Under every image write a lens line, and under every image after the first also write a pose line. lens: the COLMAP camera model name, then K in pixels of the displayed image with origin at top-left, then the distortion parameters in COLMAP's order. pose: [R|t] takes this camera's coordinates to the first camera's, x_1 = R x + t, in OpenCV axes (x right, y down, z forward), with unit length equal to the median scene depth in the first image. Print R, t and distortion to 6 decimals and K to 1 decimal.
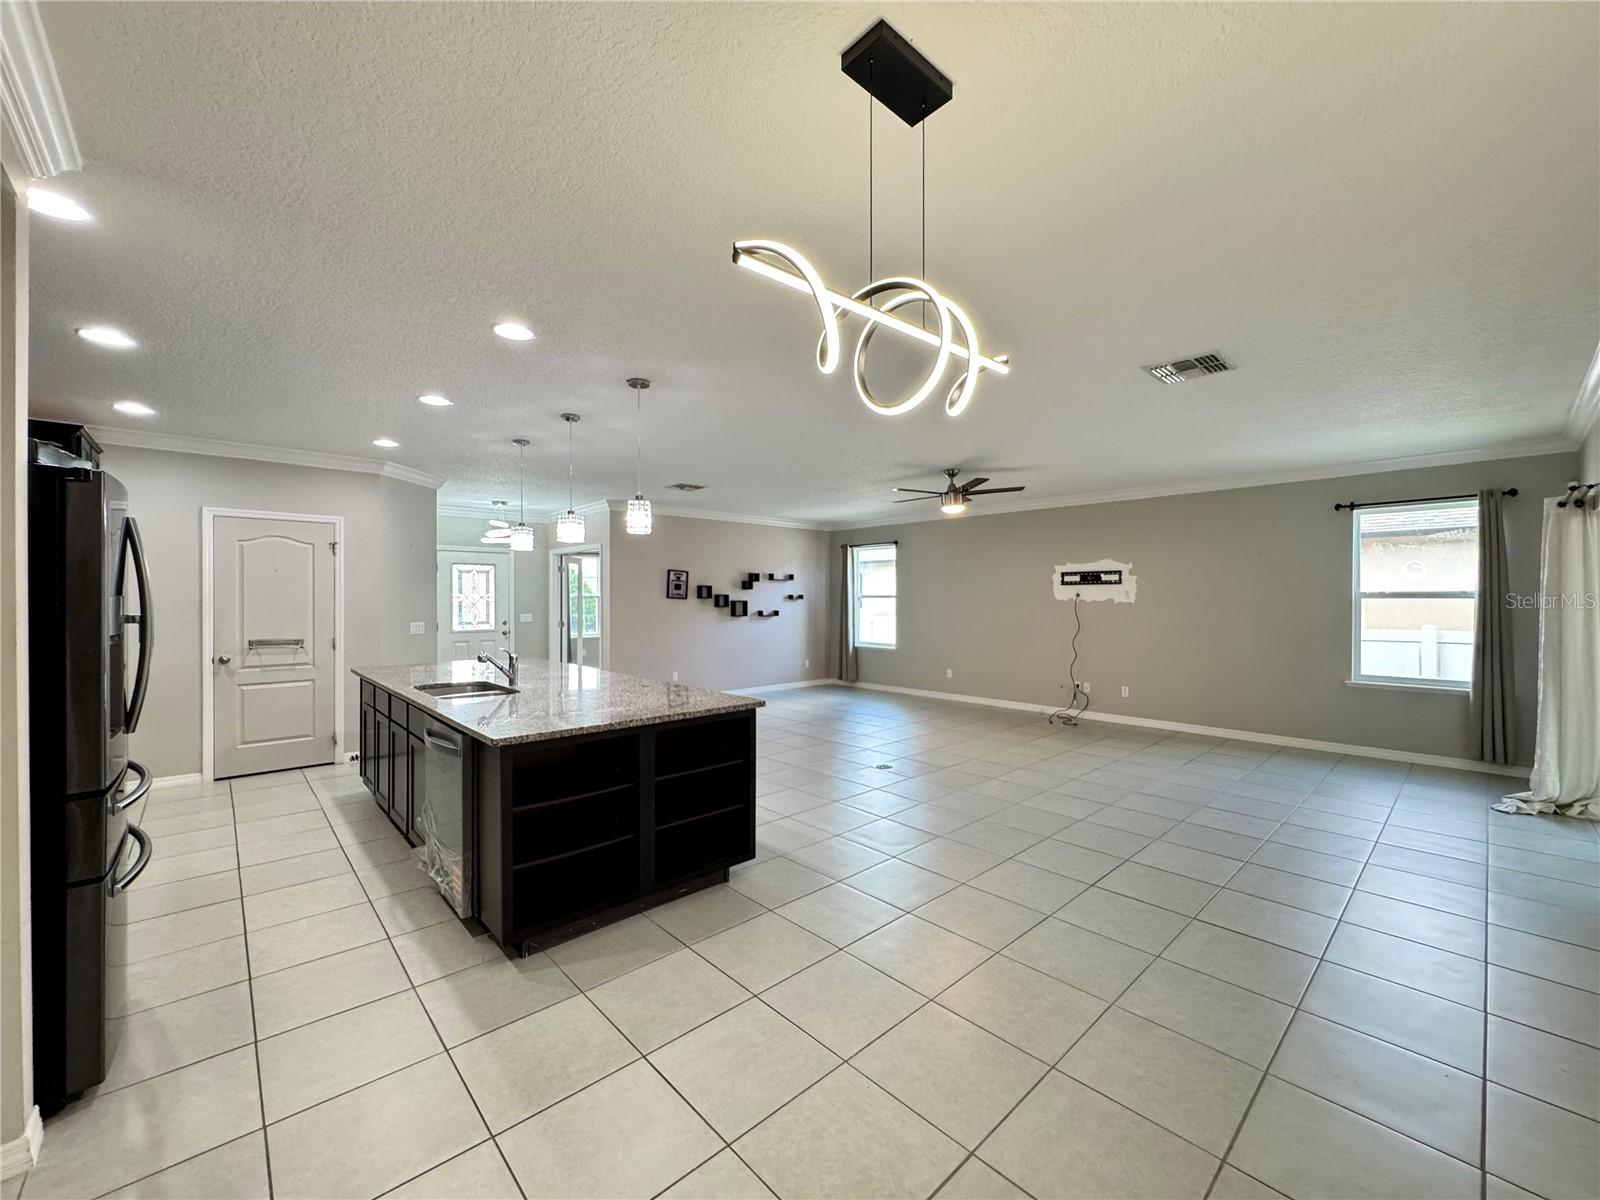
lens RADIAL K [[646.7, 0, 794.6], [0, 646.7, 602.4], [0, 0, 1]] dist [0.002605, 0.000924]
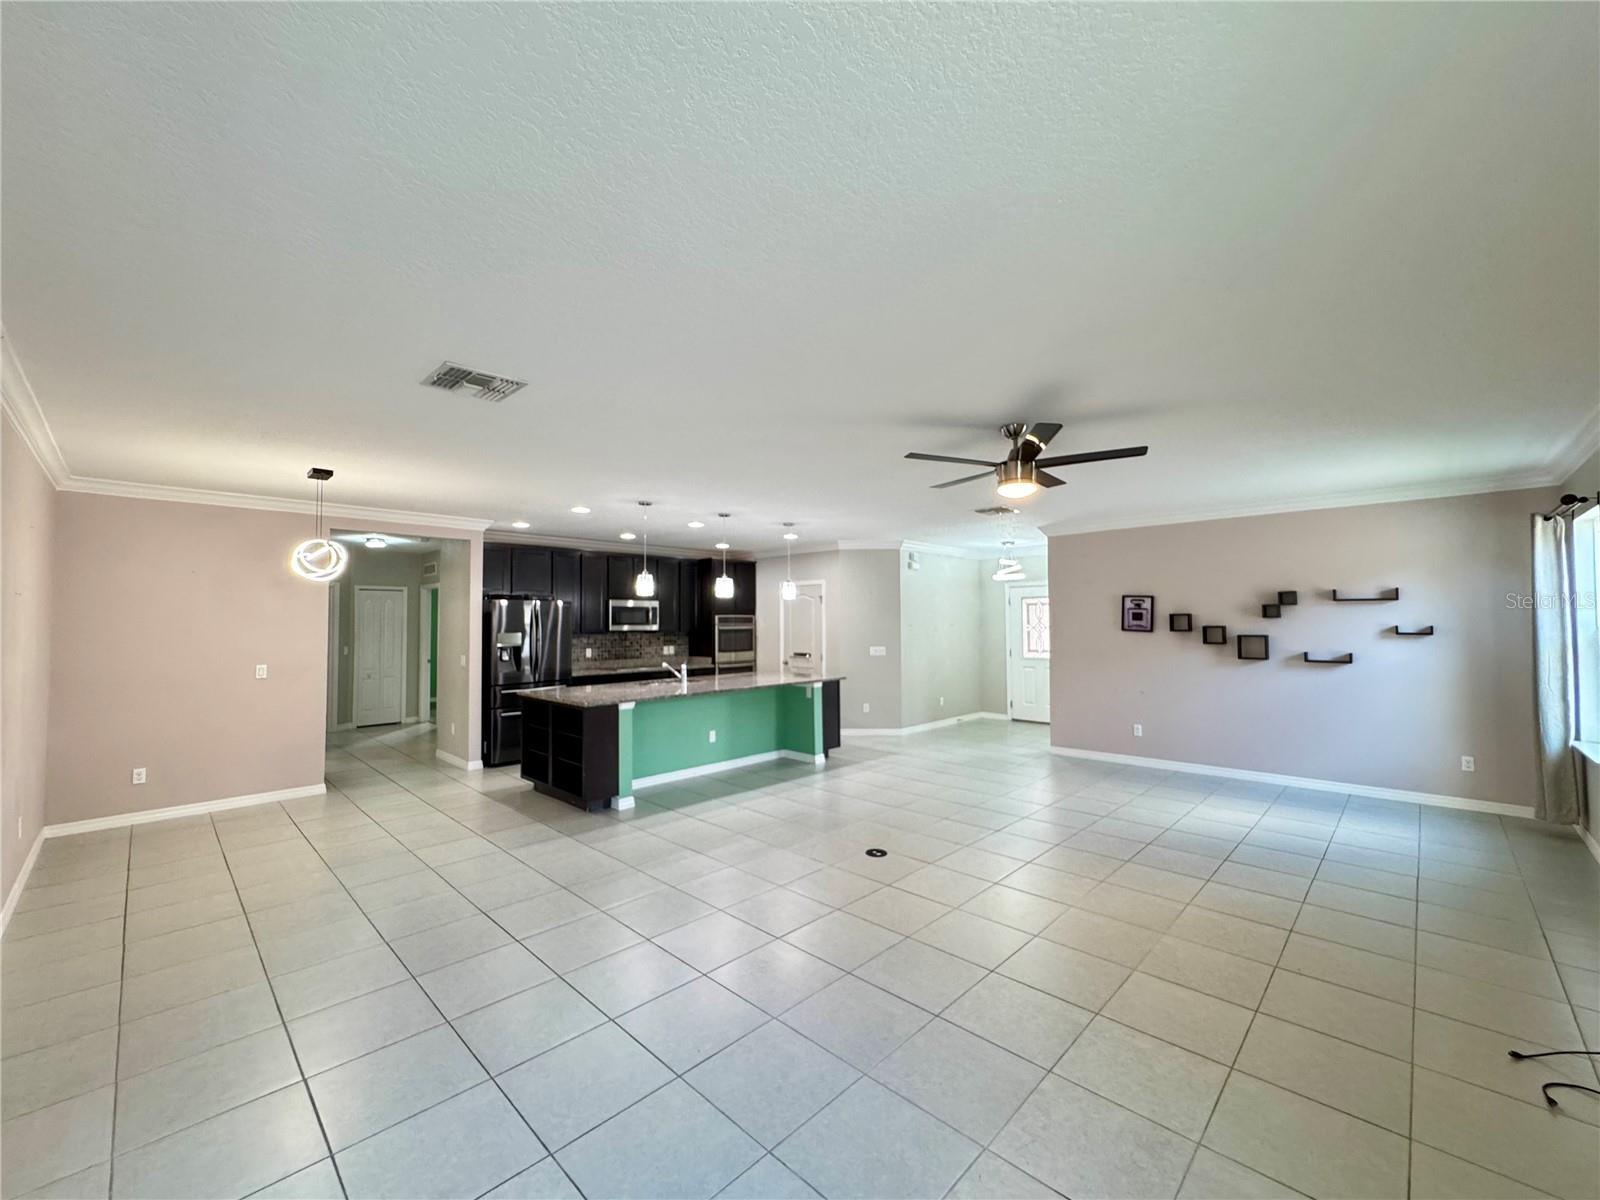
lens RADIAL K [[646.7, 0, 794.4], [0, 646.7, 601.8], [0, 0, 1]] dist [0.002605, 0.000924]
pose [[0.054412, -0.031148, -0.998033, 0.656912], [-0.001232, 0.999510, -0.031261, -0.018817], [0.998518, 0.002930, 0.054347, 0.603875]]
